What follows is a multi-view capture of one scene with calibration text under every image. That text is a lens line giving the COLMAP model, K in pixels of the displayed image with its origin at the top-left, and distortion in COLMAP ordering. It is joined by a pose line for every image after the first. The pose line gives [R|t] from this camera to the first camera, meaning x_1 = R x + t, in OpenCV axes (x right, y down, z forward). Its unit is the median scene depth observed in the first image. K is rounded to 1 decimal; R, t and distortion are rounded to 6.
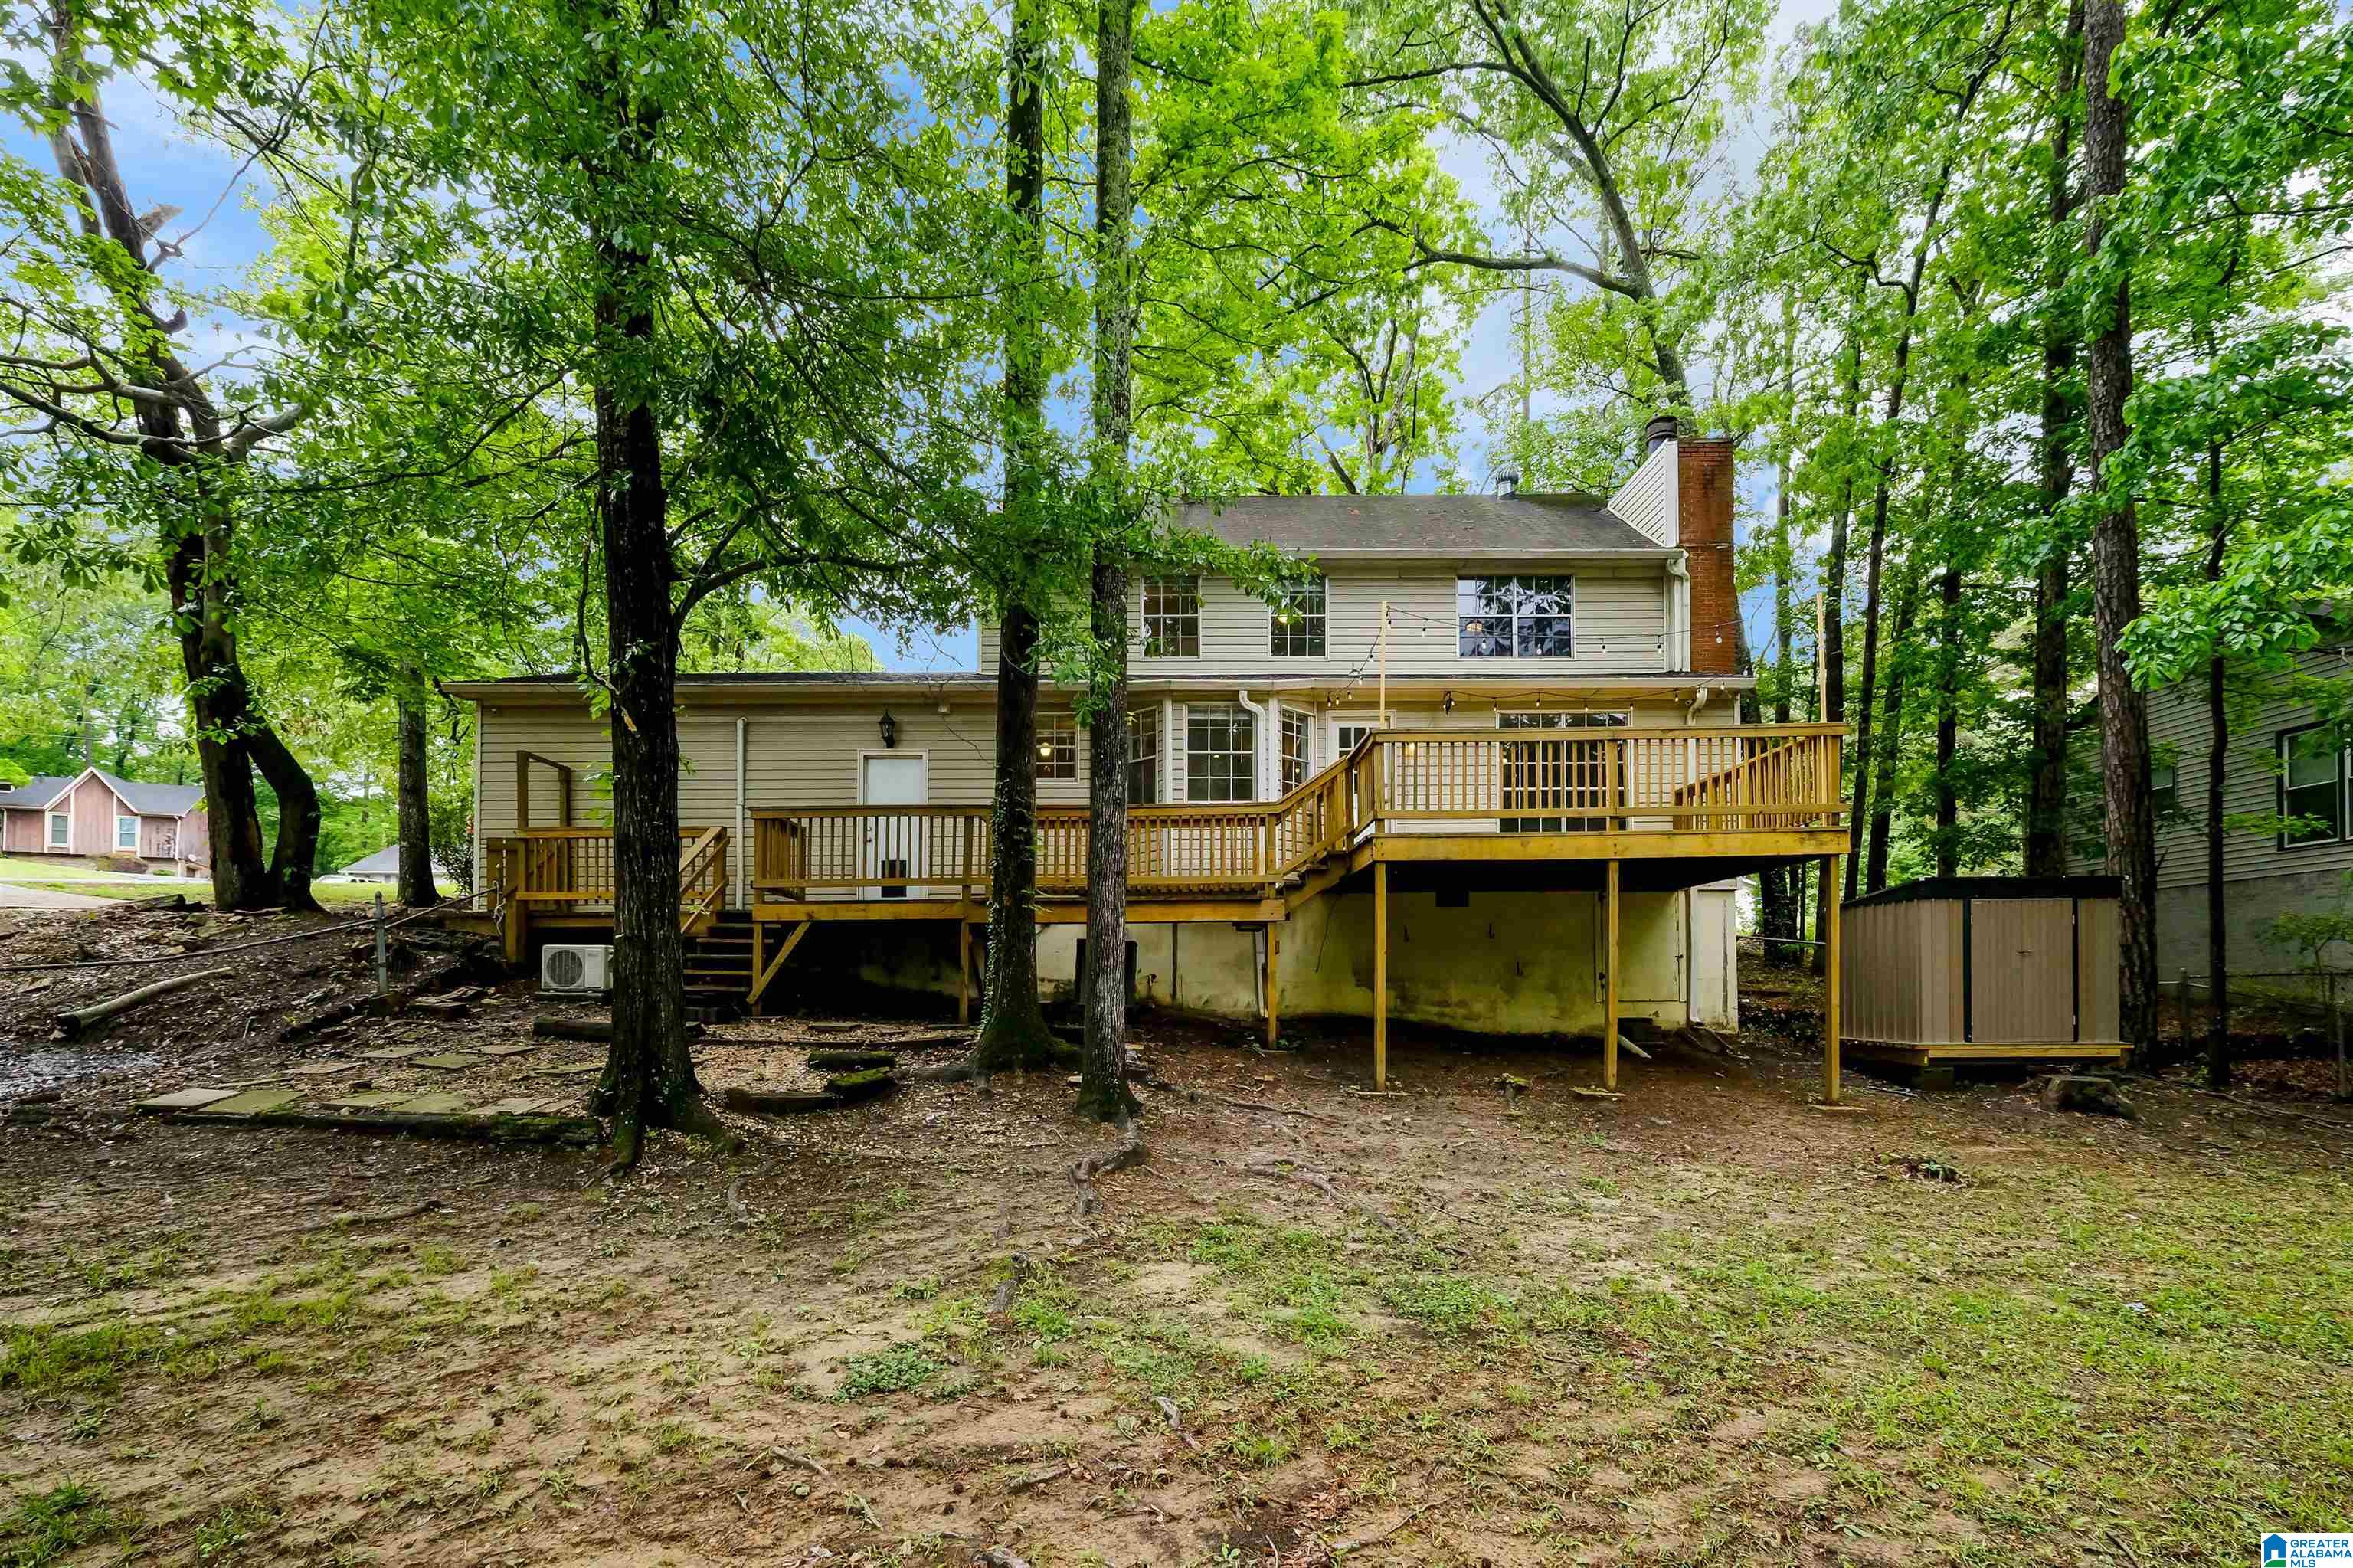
lens RADIAL K [[1039.4, 0, 1175.5], [0, 1039.4, 785.4], [0, 0, 1]] dist [-0.000983, 0.000709]
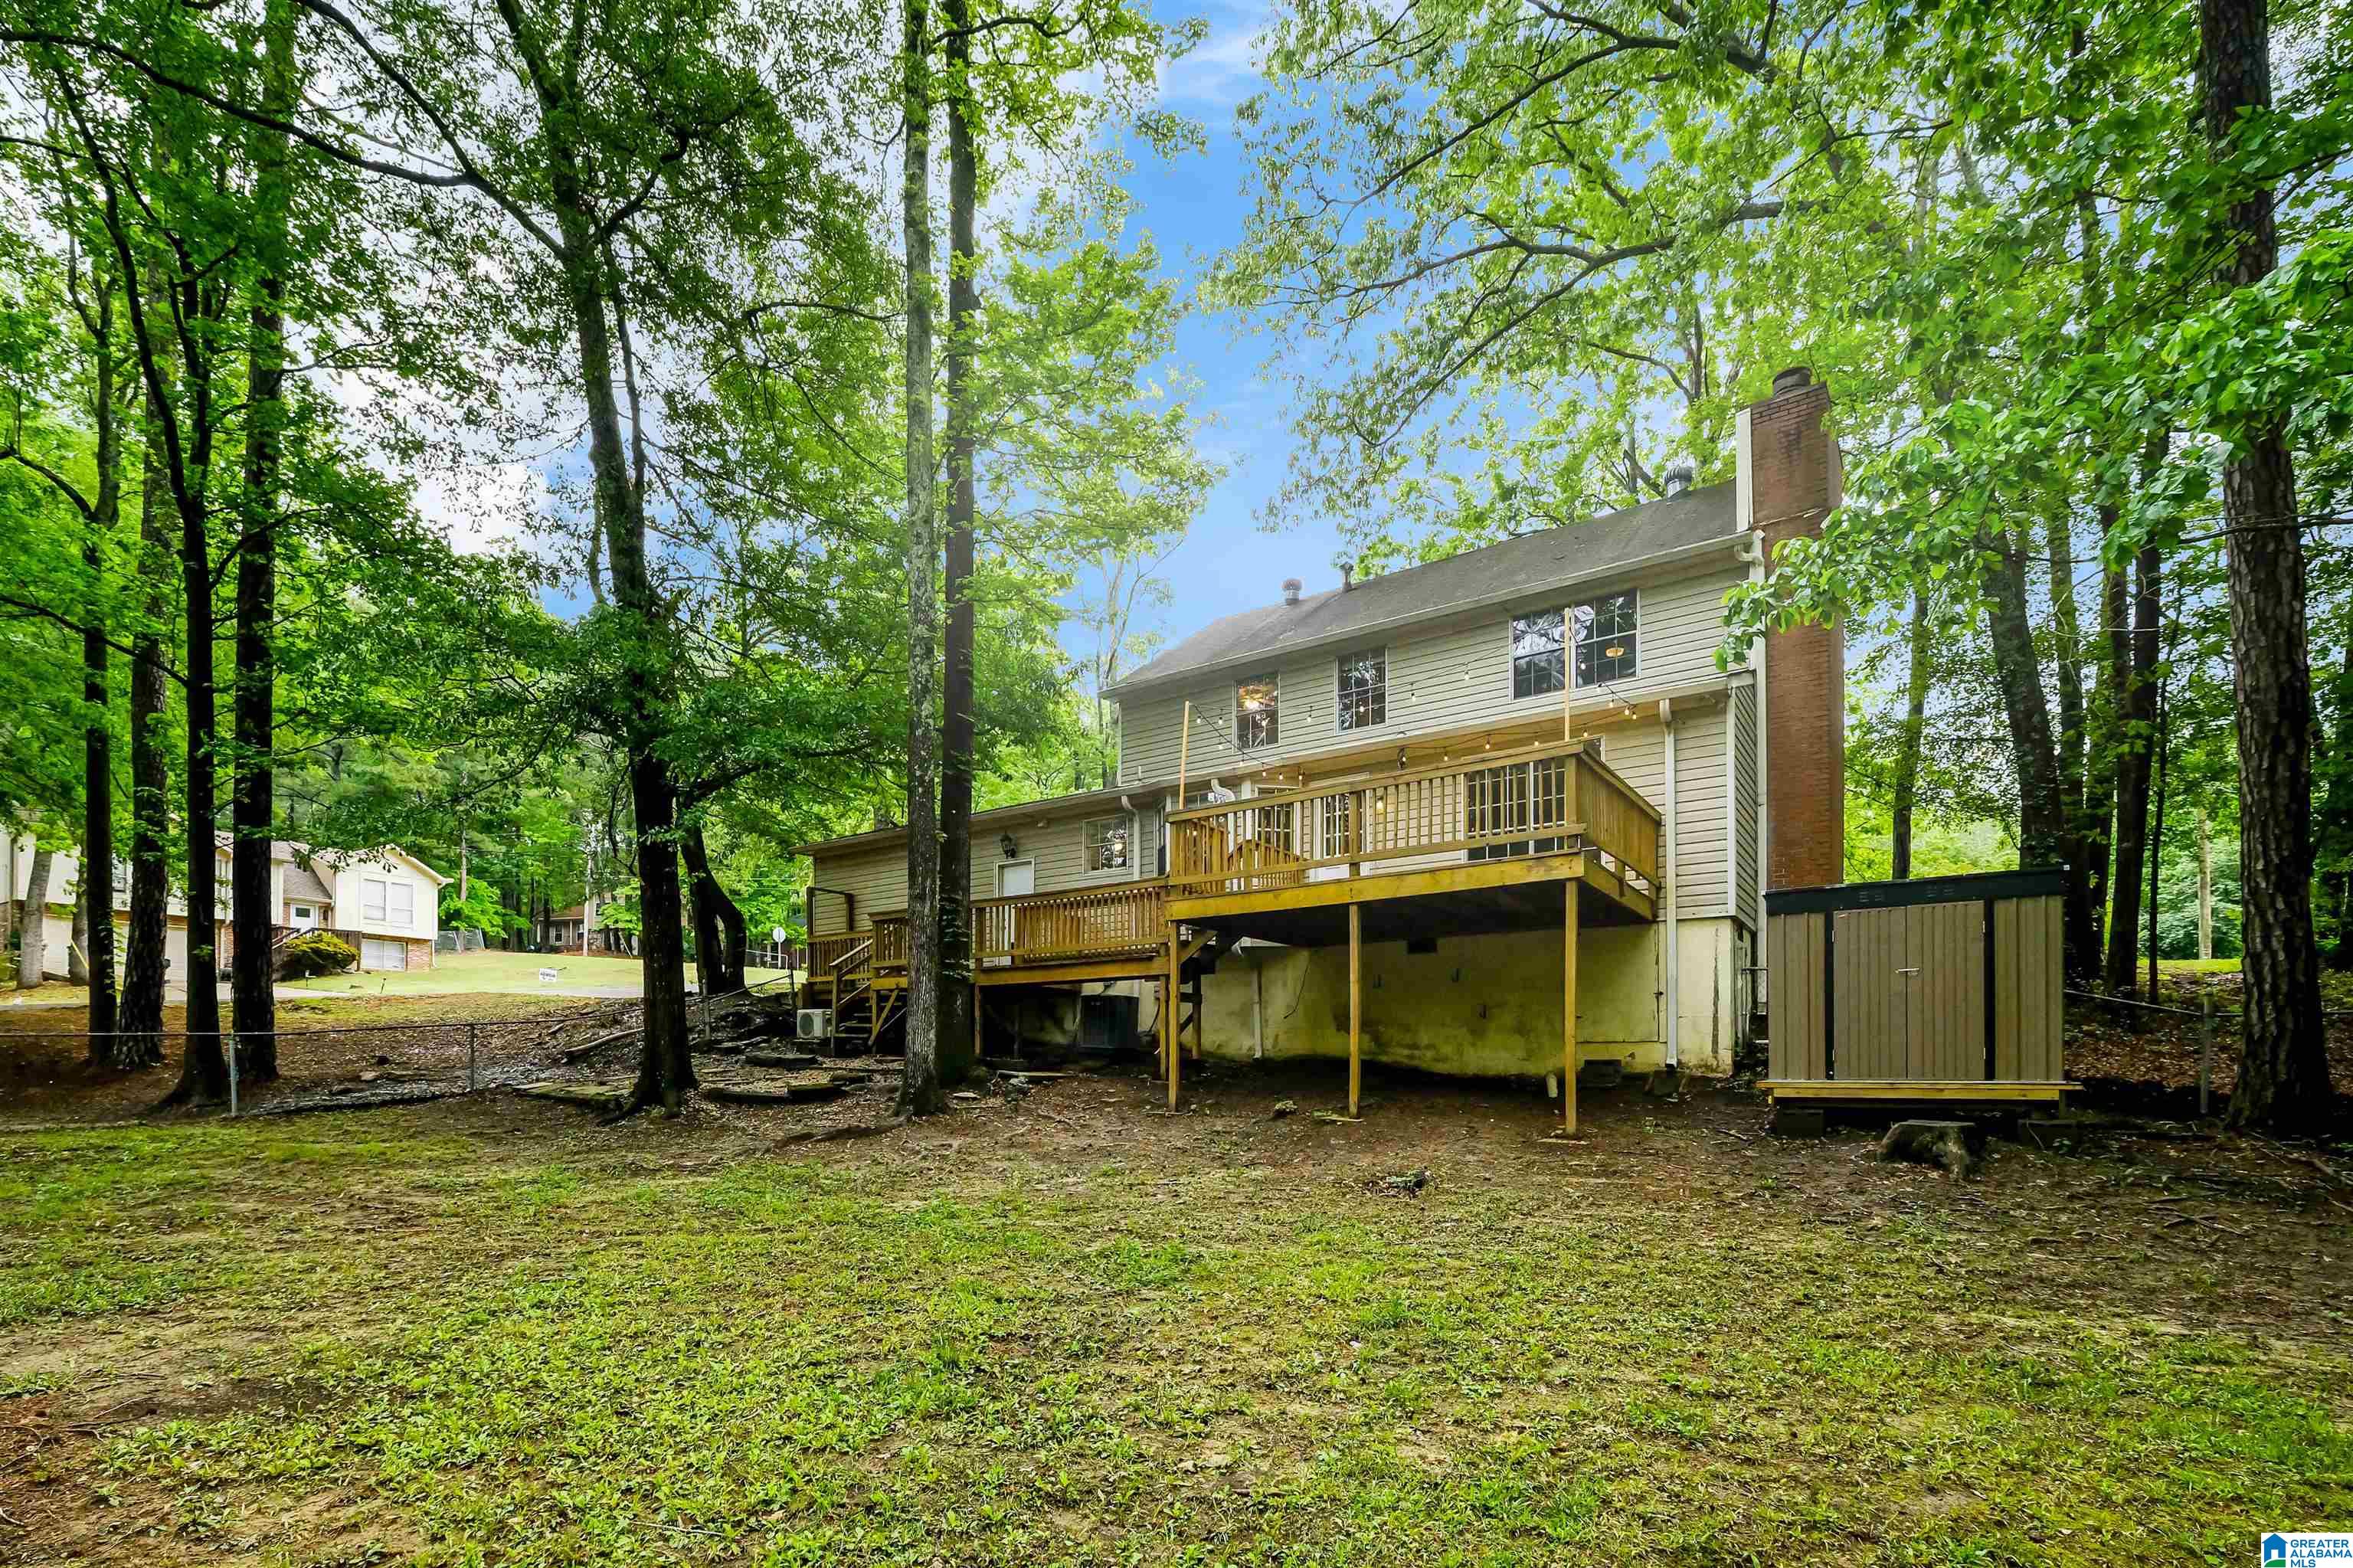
lens RADIAL K [[1039.4, 0, 1178.6], [0, 1039.4, 789.4], [0, 0, 1]] dist [-0.000983, 0.000709]
pose [[0.830515, -0.140544, -0.538974, 0.674045], [0.106593, 0.989862, -0.093866, 0.026967], [0.546702, 0.020507, 0.837076, -0.015196]]
